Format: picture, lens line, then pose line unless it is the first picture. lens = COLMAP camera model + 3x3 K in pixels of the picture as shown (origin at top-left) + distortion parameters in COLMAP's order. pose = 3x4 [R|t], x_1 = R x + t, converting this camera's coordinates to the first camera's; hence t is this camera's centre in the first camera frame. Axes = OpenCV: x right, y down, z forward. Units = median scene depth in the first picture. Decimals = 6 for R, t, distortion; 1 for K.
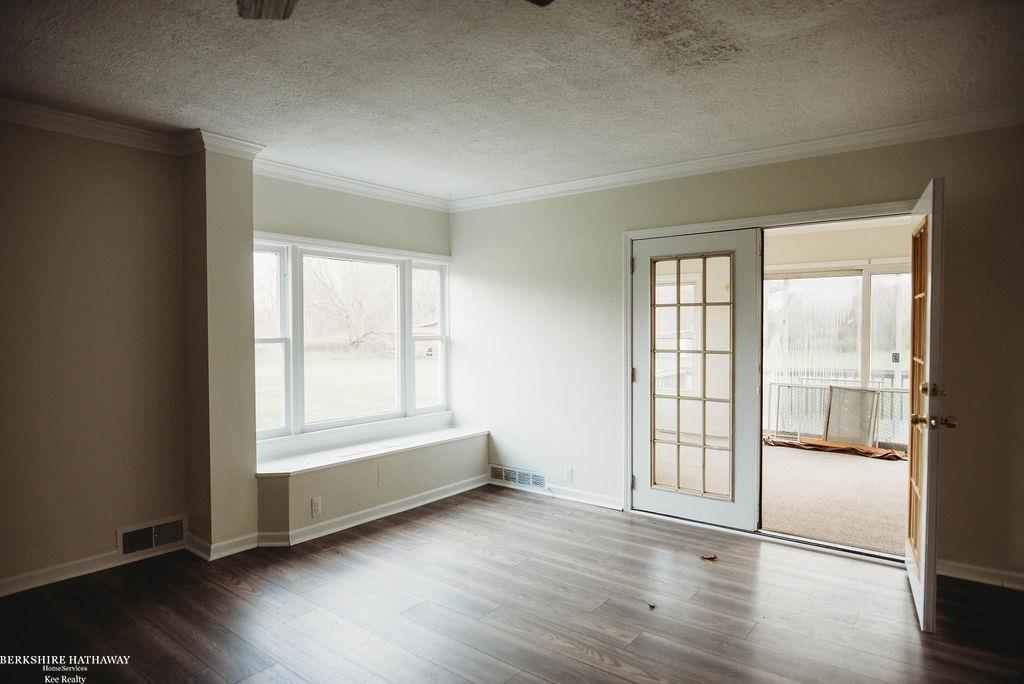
lens RADIAL K [[611.2, 0, 512.0], [0, 611.2, 342.0], [0, 0, 1]] dist [-0.021336, 0.001061]
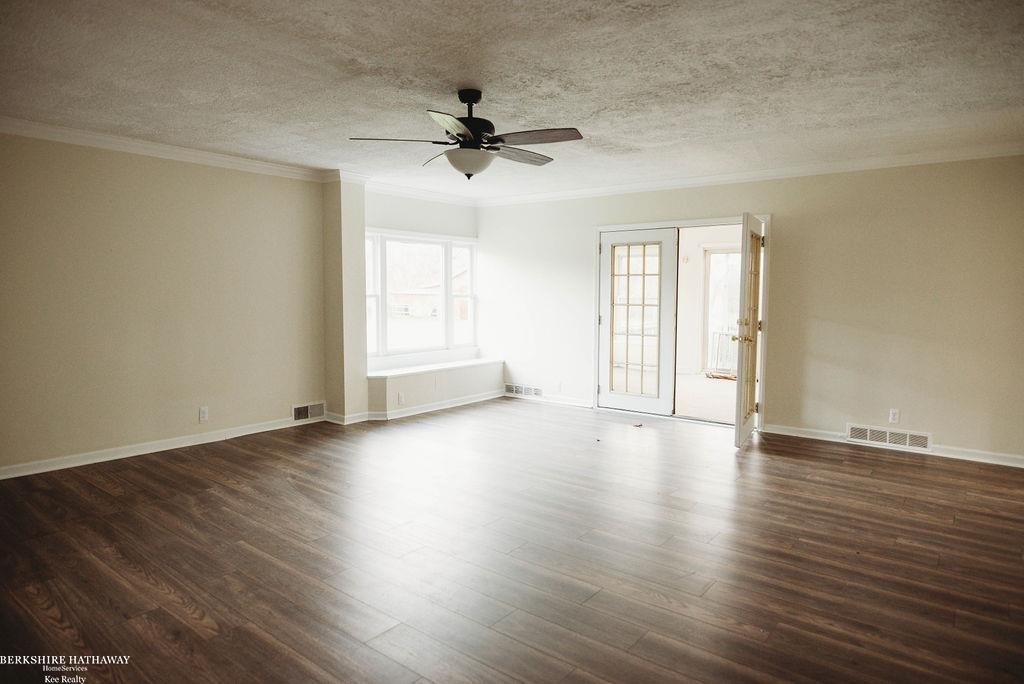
lens RADIAL K [[611.2, 0, 512.0], [0, 611.2, 342.0], [0, 0, 1]] dist [-0.021336, 0.001061]
pose [[0.999975, 0.007104, -0.000148, -0.023819], [-0.007081, 0.998028, 0.062366, 0.014654], [0.000591, -0.062363, 0.998053, -0.557078]]
